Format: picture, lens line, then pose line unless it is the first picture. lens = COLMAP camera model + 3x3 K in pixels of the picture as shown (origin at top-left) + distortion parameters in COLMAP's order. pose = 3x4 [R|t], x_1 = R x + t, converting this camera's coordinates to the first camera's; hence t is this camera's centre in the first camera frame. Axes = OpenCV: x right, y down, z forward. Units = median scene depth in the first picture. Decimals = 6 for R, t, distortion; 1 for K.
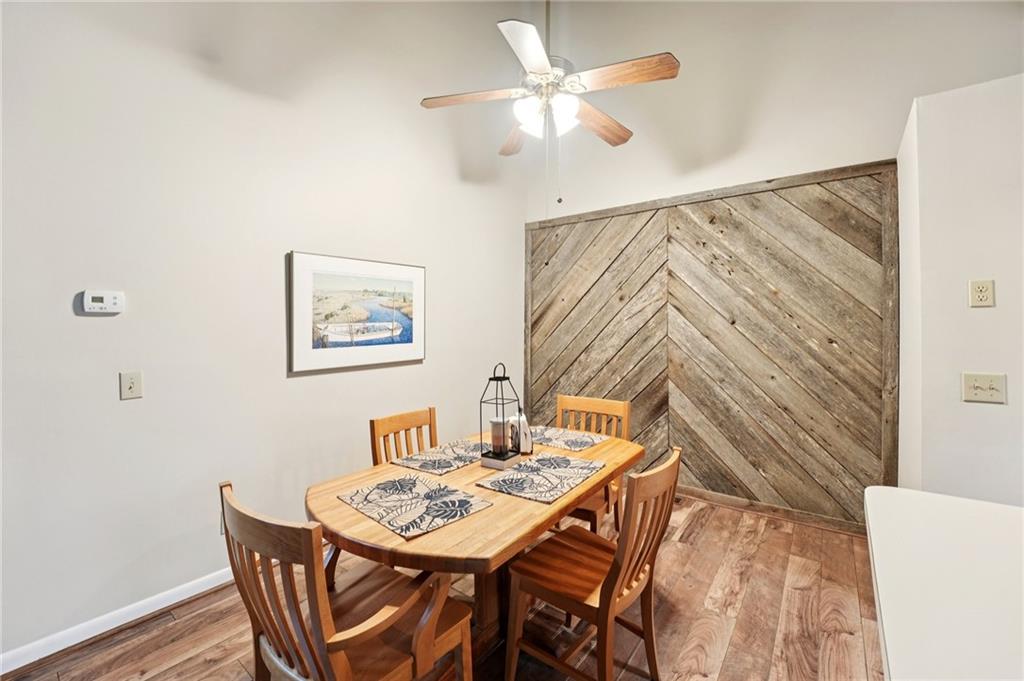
lens RADIAL K [[421.5, 0, 514.2], [0, 421.5, 320.7], [0, 0, 1]] dist [-0.024606, -0.000313]
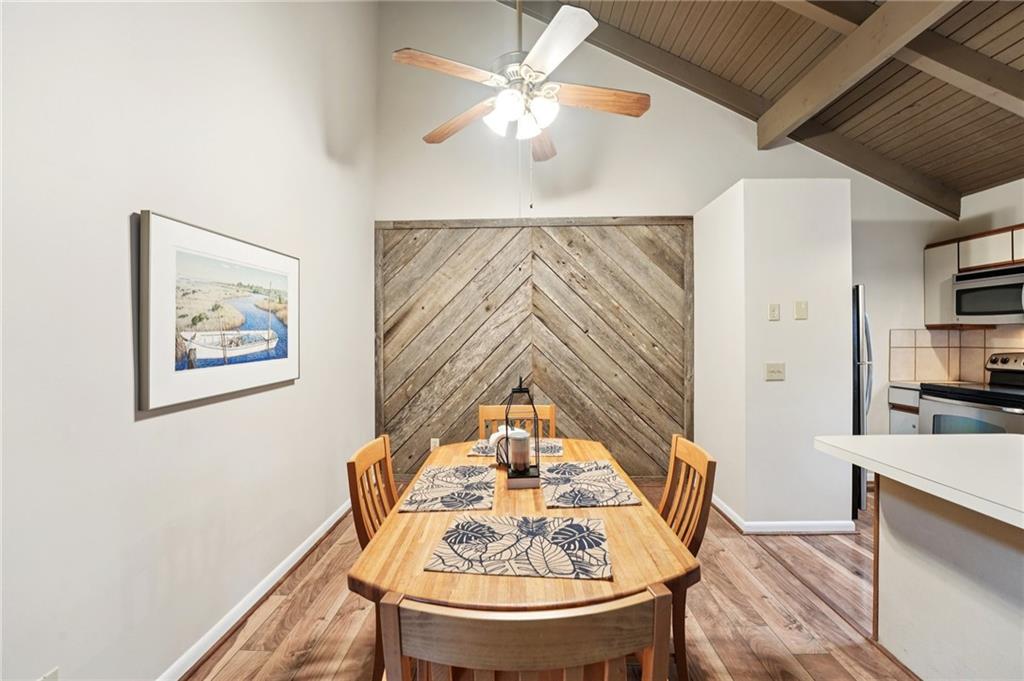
lens RADIAL K [[413.2, 0, 508.2], [0, 413.2, 337.1], [0, 0, 1]] dist [-0.025584, -0.000041]
pose [[0.814663, -0.006354, 0.579900, -0.382252], [0.000273, 0.999944, 0.010574, 0.008662], [-0.579935, -0.008456, 0.814619, 0.189300]]
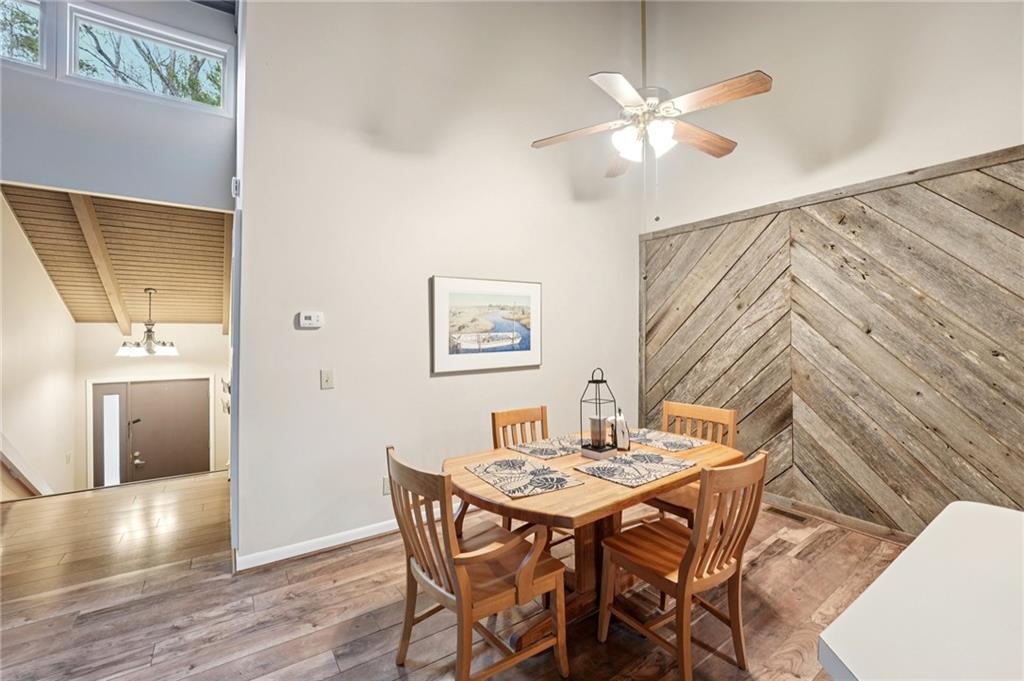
lens RADIAL K [[422.8, 0, 511.0], [0, 422.8, 331.0], [0, 0, 1]] dist [-0.033726, 0.004516]
pose [[0.952602, -0.005493, -0.304169, 0.060260], [0.006089, 0.999981, 0.001011, -0.001143], [0.304157, -0.002815, 0.952618, -0.107939]]
